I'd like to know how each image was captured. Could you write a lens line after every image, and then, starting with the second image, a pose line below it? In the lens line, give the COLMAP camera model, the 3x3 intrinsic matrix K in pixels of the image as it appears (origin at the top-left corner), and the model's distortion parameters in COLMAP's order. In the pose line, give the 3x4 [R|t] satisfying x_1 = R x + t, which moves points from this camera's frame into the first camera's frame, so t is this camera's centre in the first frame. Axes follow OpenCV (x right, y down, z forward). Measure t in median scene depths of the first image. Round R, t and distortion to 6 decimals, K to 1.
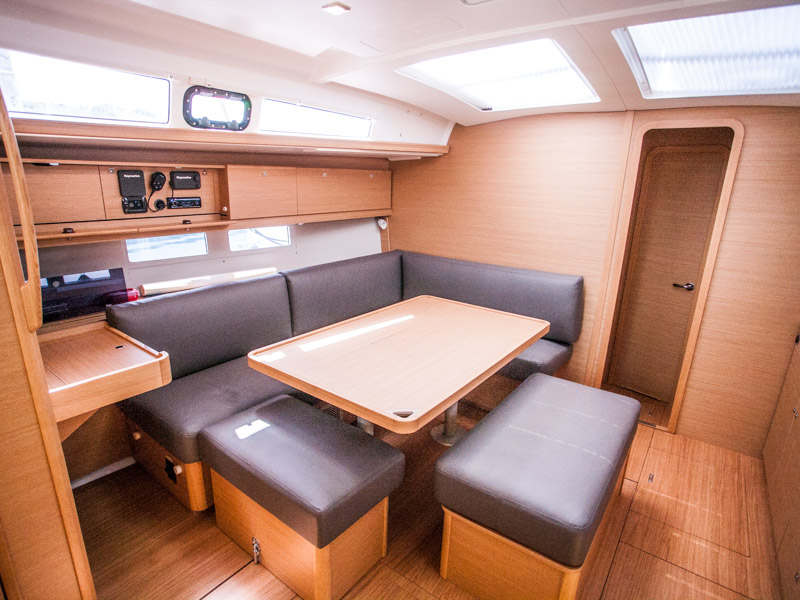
lens RADIAL K [[433.9, 0, 398.5], [0, 433.9, 301.8], [0, 0, 1]] dist [-0.036469, 0.007256]
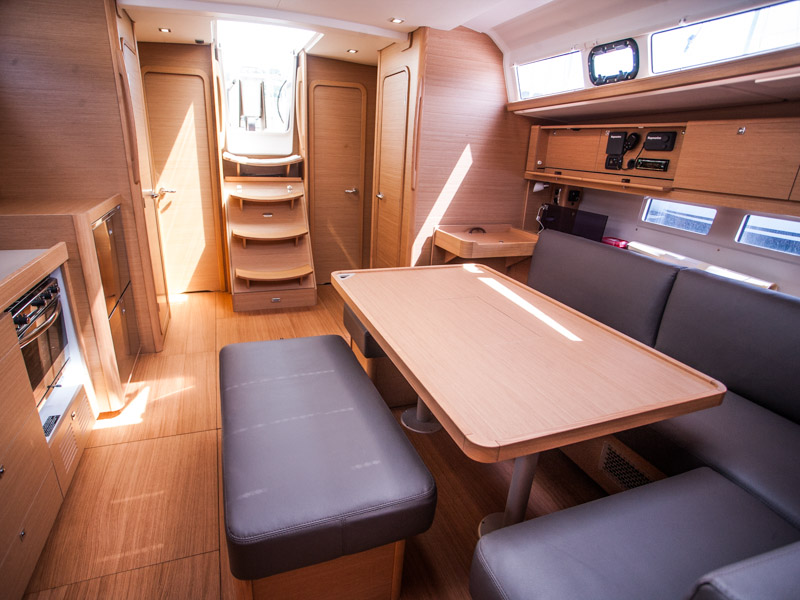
lens RADIAL K [[433.9, 0, 396.3], [0, 433.9, 303.9], [0, 0, 1]] dist [-0.036469, 0.007256]
pose [[-0.518342, 0.245077, -0.819304, 0.764333], [-0.294438, 0.848334, 0.440040, -0.240751], [0.802888, 0.469325, -0.367567, 1.148133]]
